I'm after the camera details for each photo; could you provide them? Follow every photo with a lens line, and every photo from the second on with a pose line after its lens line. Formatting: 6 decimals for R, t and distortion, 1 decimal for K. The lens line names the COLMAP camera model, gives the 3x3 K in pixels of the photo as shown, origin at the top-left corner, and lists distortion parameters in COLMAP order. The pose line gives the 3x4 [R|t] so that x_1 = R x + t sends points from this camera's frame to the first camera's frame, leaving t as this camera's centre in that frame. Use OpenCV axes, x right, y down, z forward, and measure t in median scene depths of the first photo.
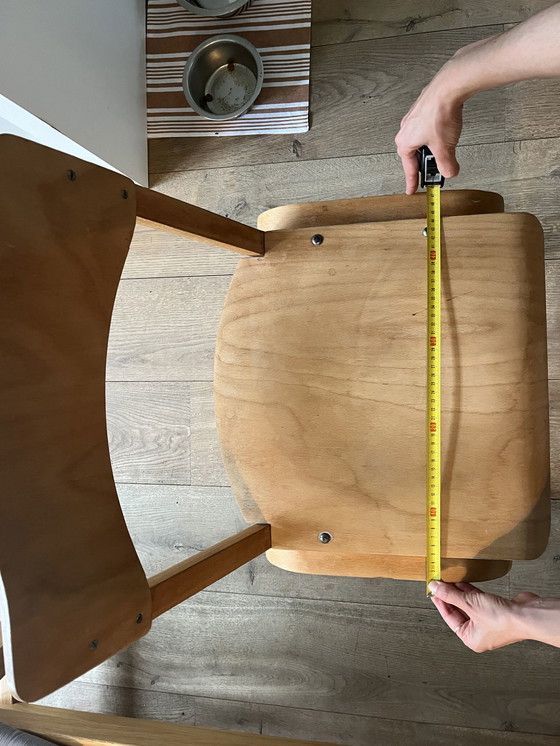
lens RADIAL K [[557.4, 0, 284.2], [0, 557.4, 373.5], [0, 0, 1]] dist [0.061802, -0.092857]
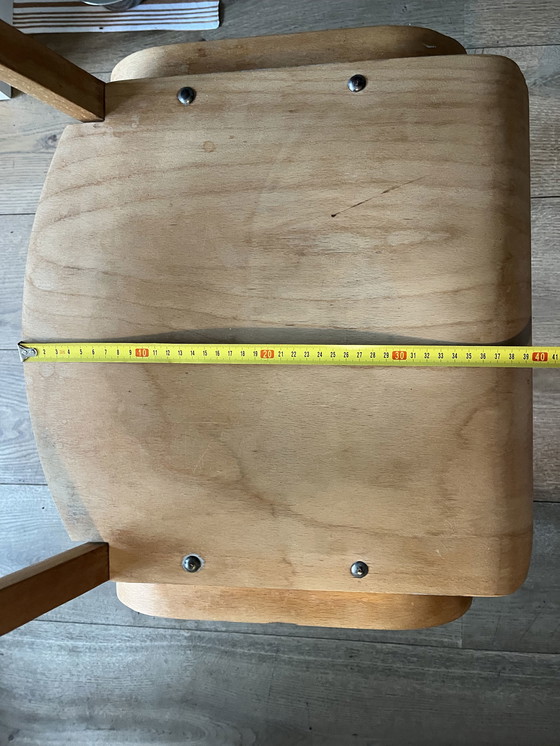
lens RADIAL K [[557.4, 0, 284.2], [0, 557.4, 373.5], [0, 0, 1]] dist [0.061802, -0.092857]
pose [[0.996259, 0.014889, 0.085129, 0.117501], [-0.014559, 0.999884, -0.004499, 0.076488], [-0.085186, 0.003242, 0.996360, 0.346934]]
